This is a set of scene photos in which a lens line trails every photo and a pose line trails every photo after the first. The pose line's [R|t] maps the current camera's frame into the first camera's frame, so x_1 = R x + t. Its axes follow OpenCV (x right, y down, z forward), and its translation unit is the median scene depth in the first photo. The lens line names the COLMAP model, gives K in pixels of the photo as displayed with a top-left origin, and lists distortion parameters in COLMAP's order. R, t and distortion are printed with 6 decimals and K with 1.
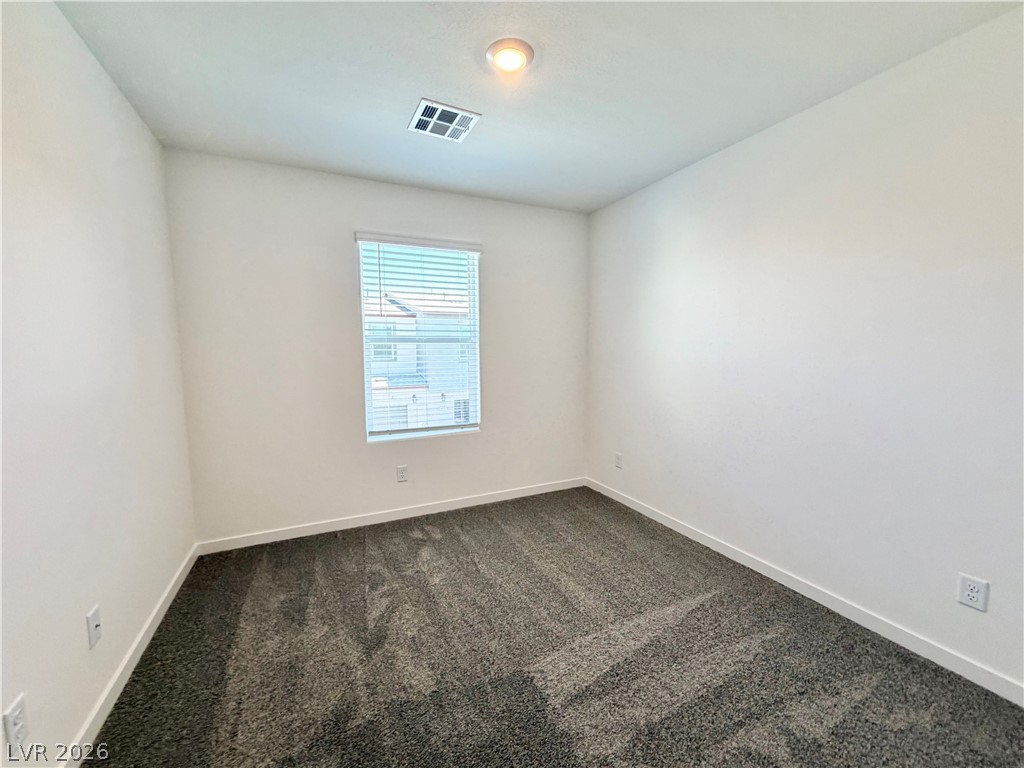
lens RADIAL K [[409.2, 0, 509.1], [0, 409.2, 383.5], [0, 0, 1]] dist [-0.000523, 0.000226]
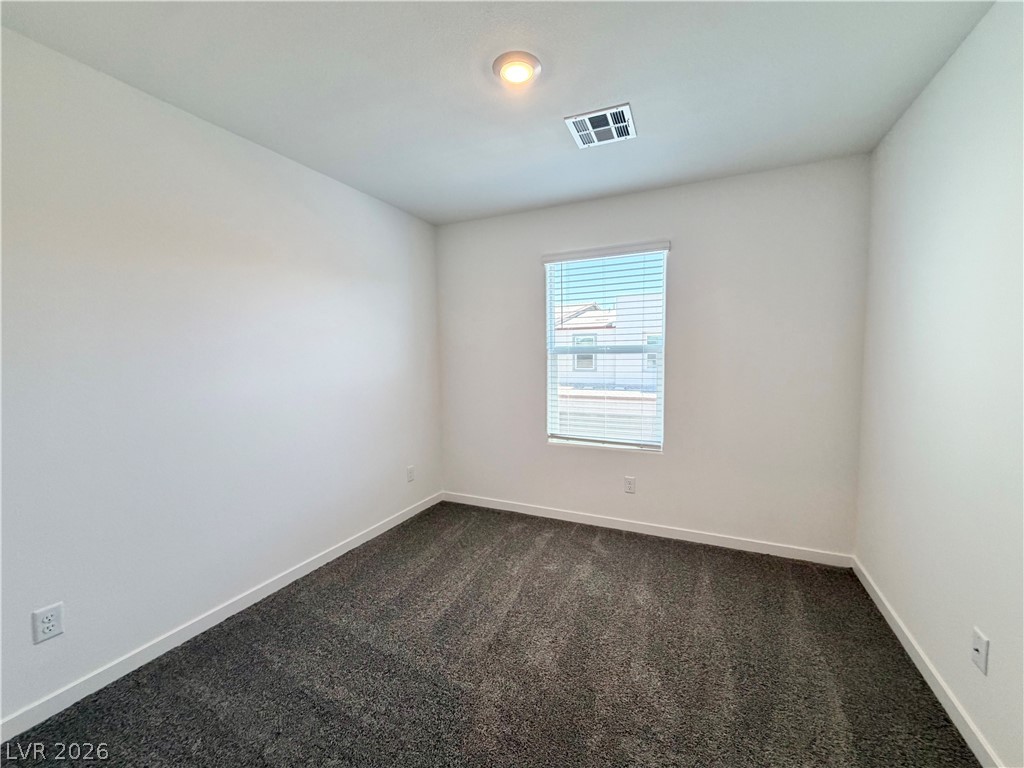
lens RADIAL K [[409.6, 0, 514.8], [0, 409.6, 389.0], [0, 0, 1]] dist [0.001487, 0.000146]
pose [[0.635903, 0.060041, -0.769430, 0.453009], [-0.066039, 0.997546, 0.023263, -0.023672], [0.768938, 0.036019, 0.638308, 0.215322]]
